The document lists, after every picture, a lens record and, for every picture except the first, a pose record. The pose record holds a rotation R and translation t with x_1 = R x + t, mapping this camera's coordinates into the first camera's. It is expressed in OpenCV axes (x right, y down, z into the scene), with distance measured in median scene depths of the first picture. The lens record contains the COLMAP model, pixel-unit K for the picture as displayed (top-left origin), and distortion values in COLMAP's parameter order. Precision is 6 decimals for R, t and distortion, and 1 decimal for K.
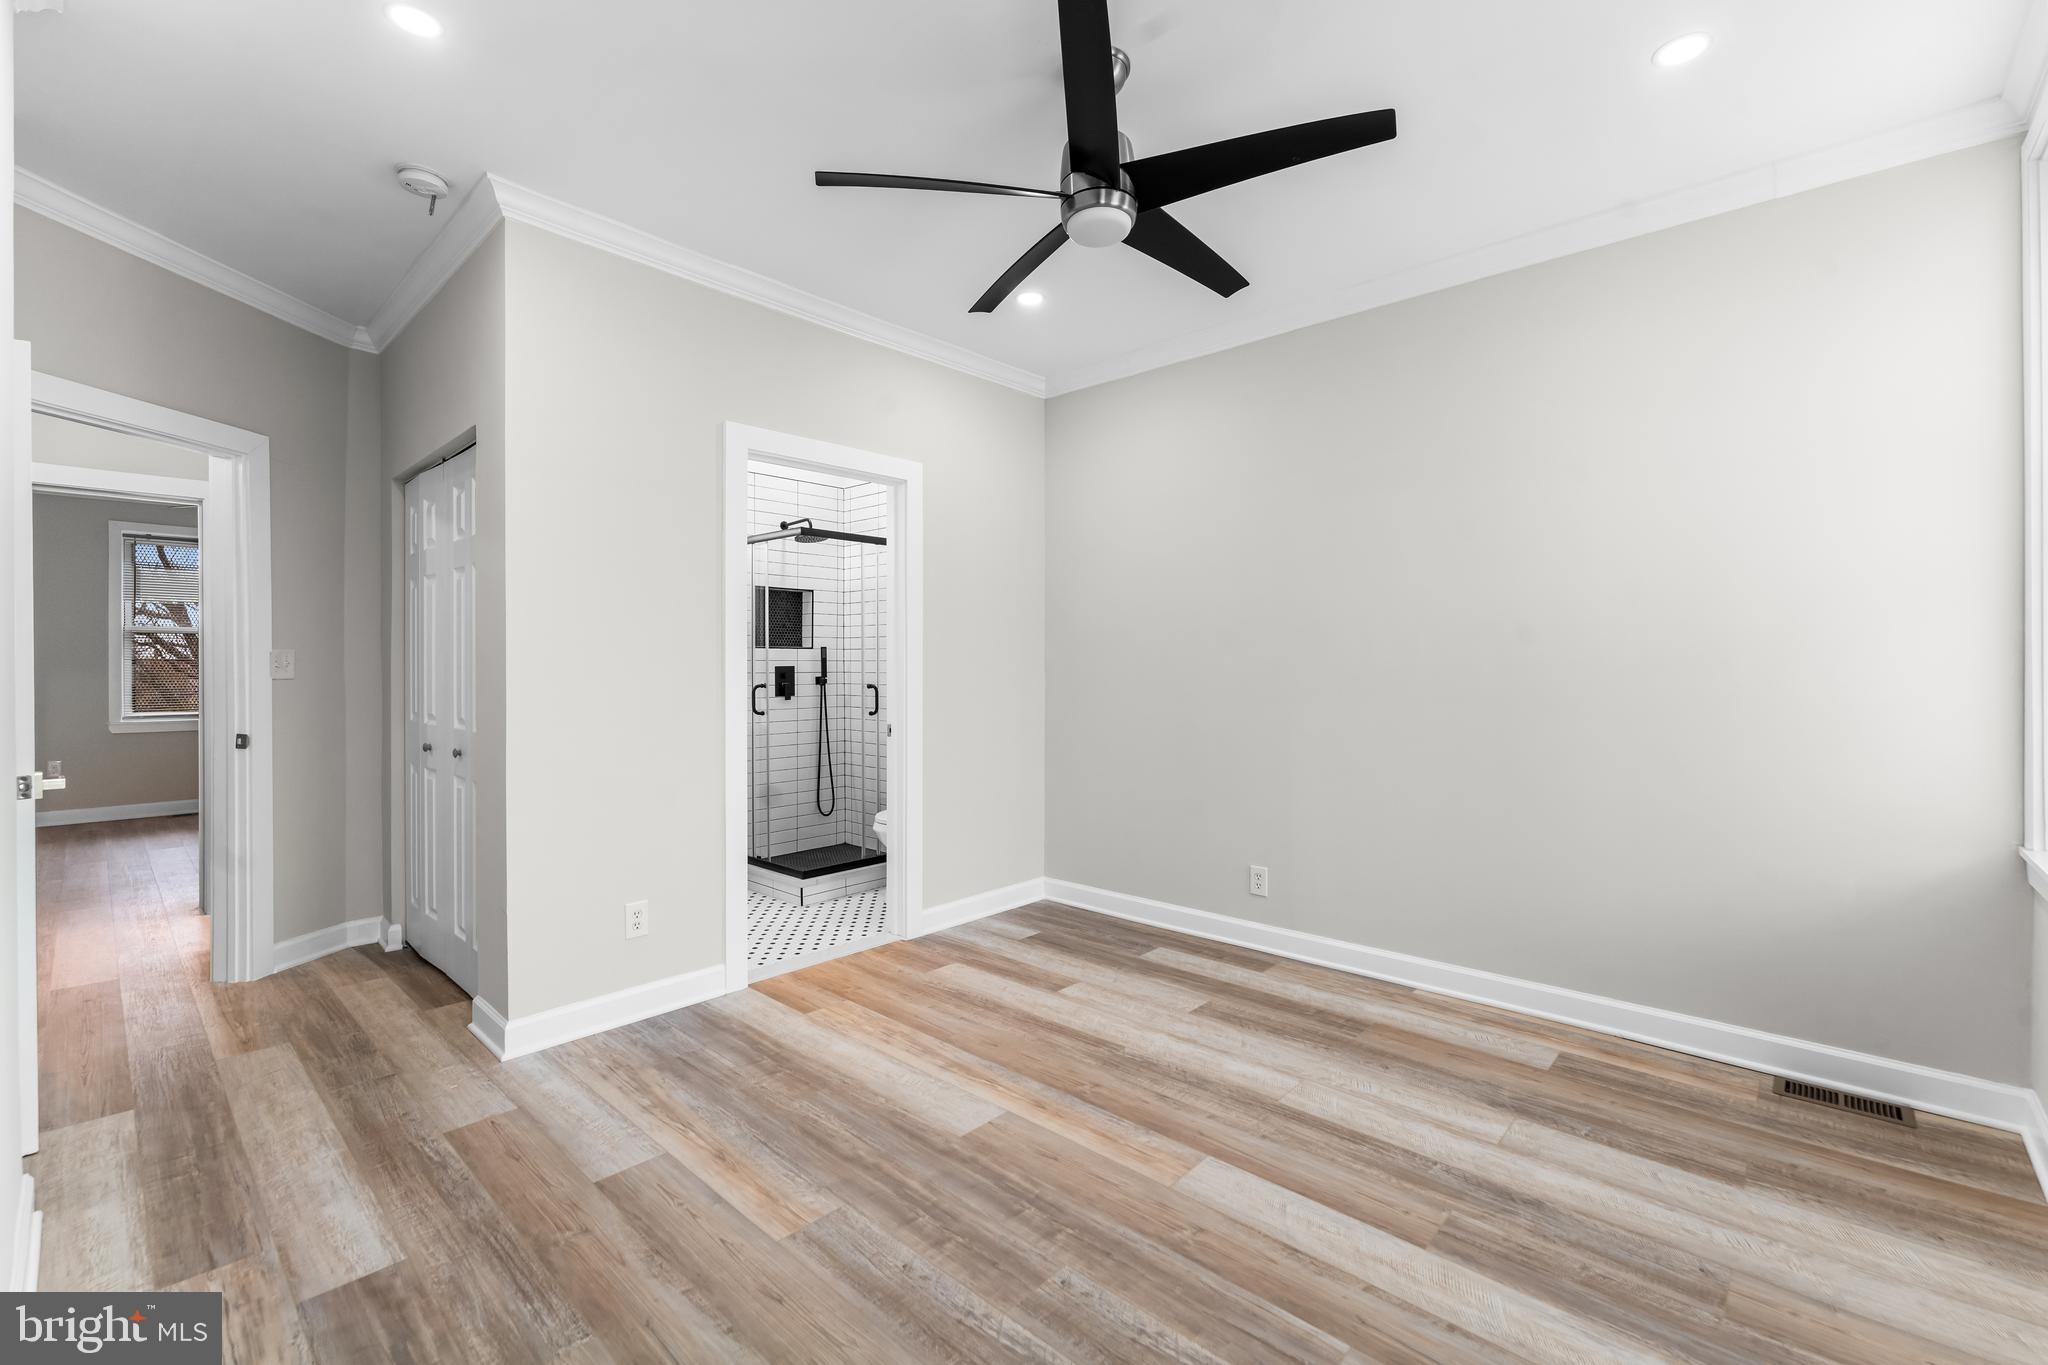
lens RADIAL K [[887.1, 0, 1026.4], [0, 887.1, 675.4], [0, 0, 1]] dist [-0.003925, 0.000855]
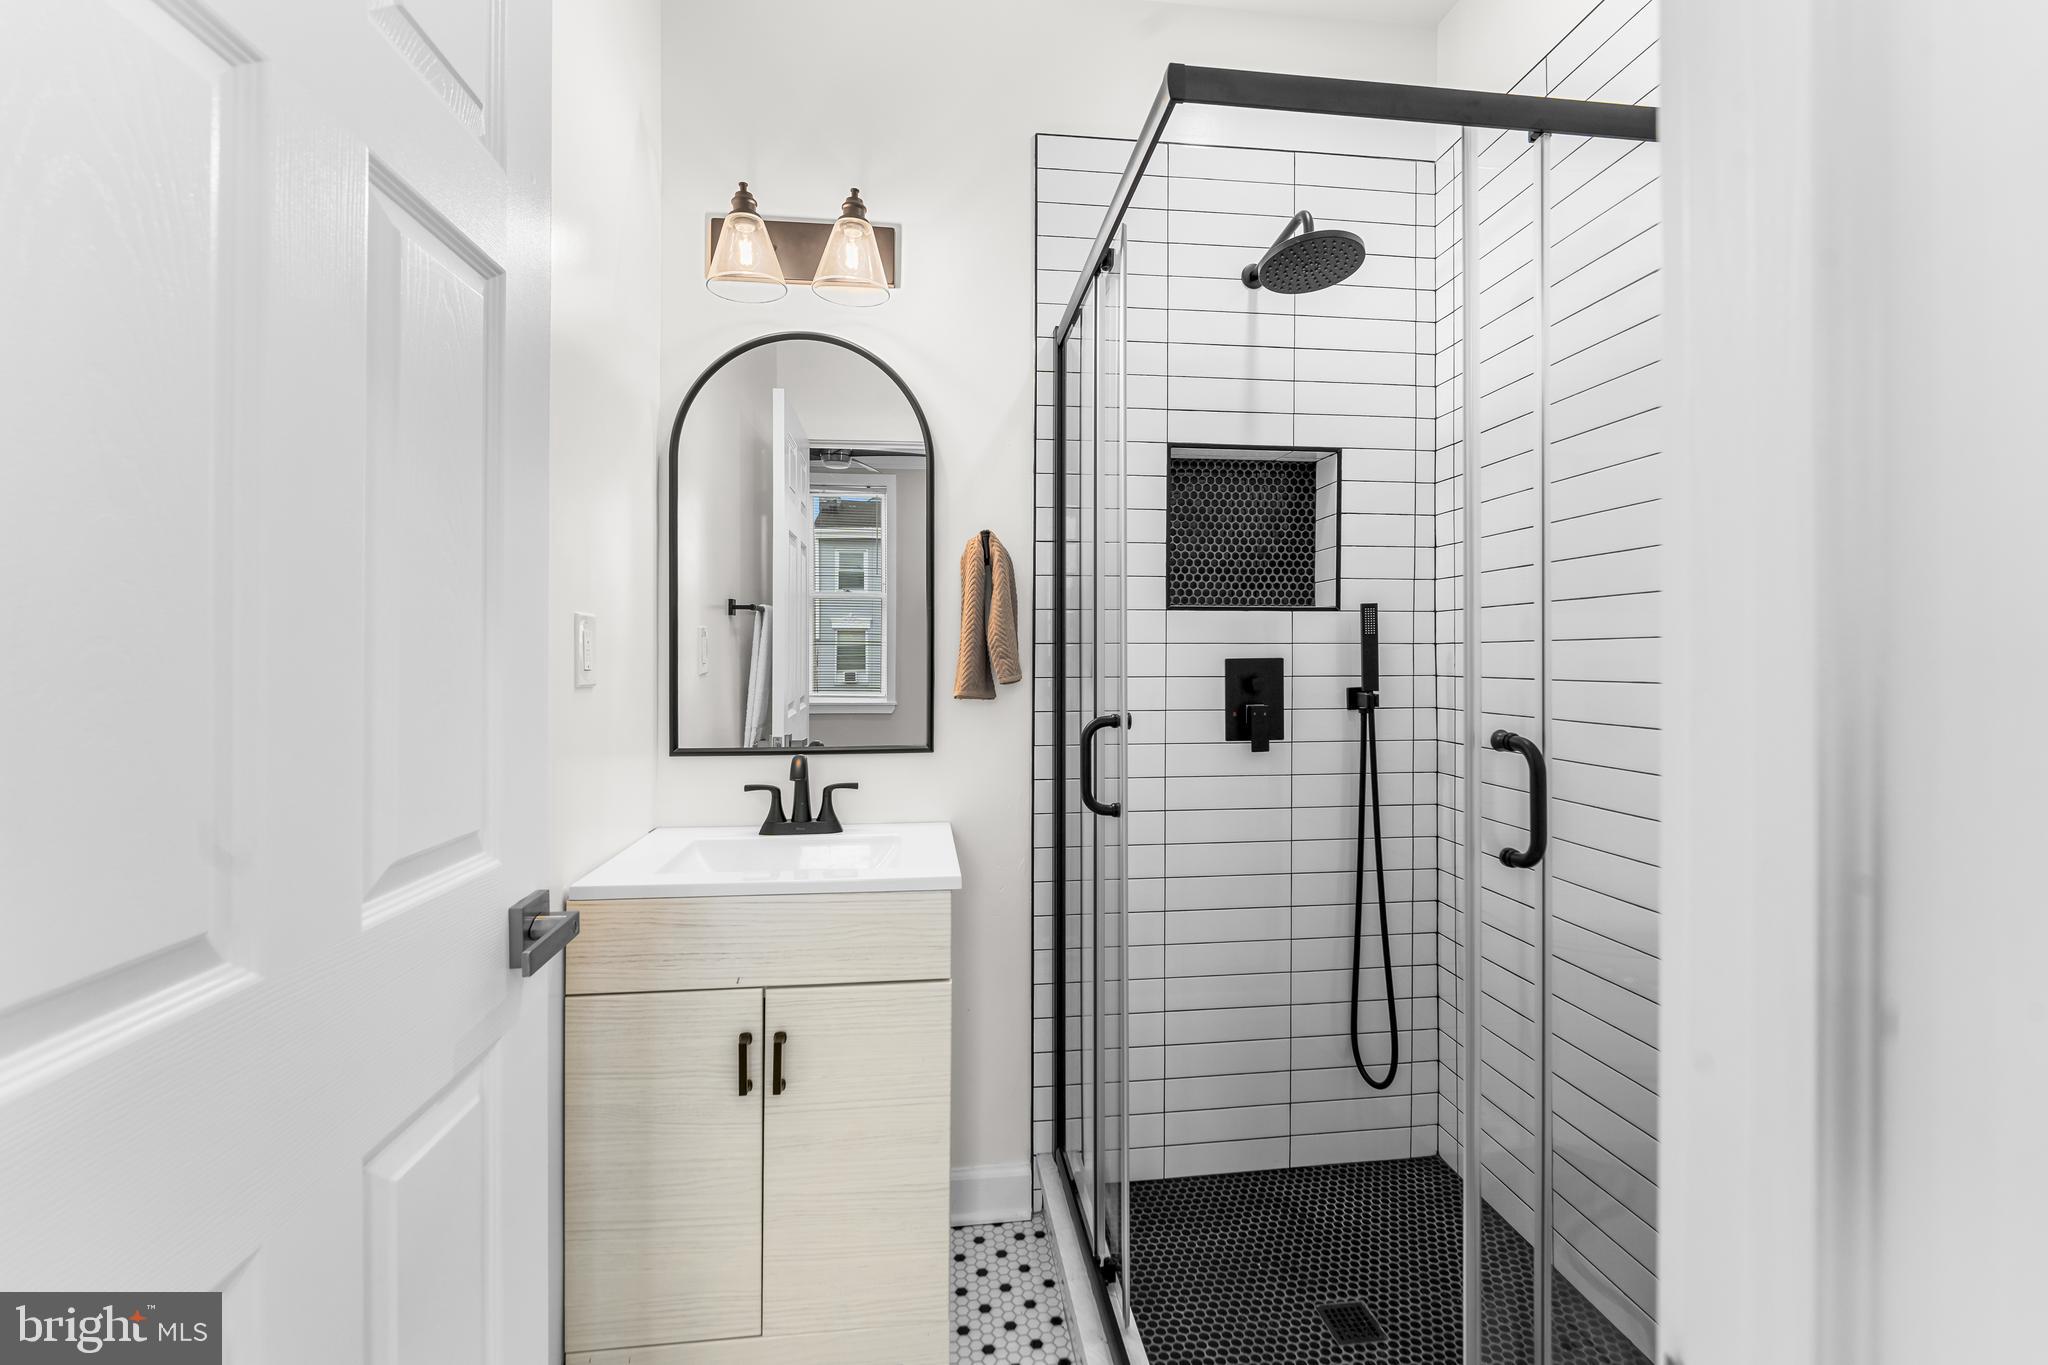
lens RADIAL K [[887.1, 0, 1022.6], [0, 887.1, 670.3], [0, 0, 1]] dist [-0.003925, 0.000855]
pose [[0.765494, 0.000542, -0.643442, -0.107459], [-0.003474, 0.999989, -0.003290, -0.003915], [0.643433, 0.004754, 0.765487, 0.642474]]
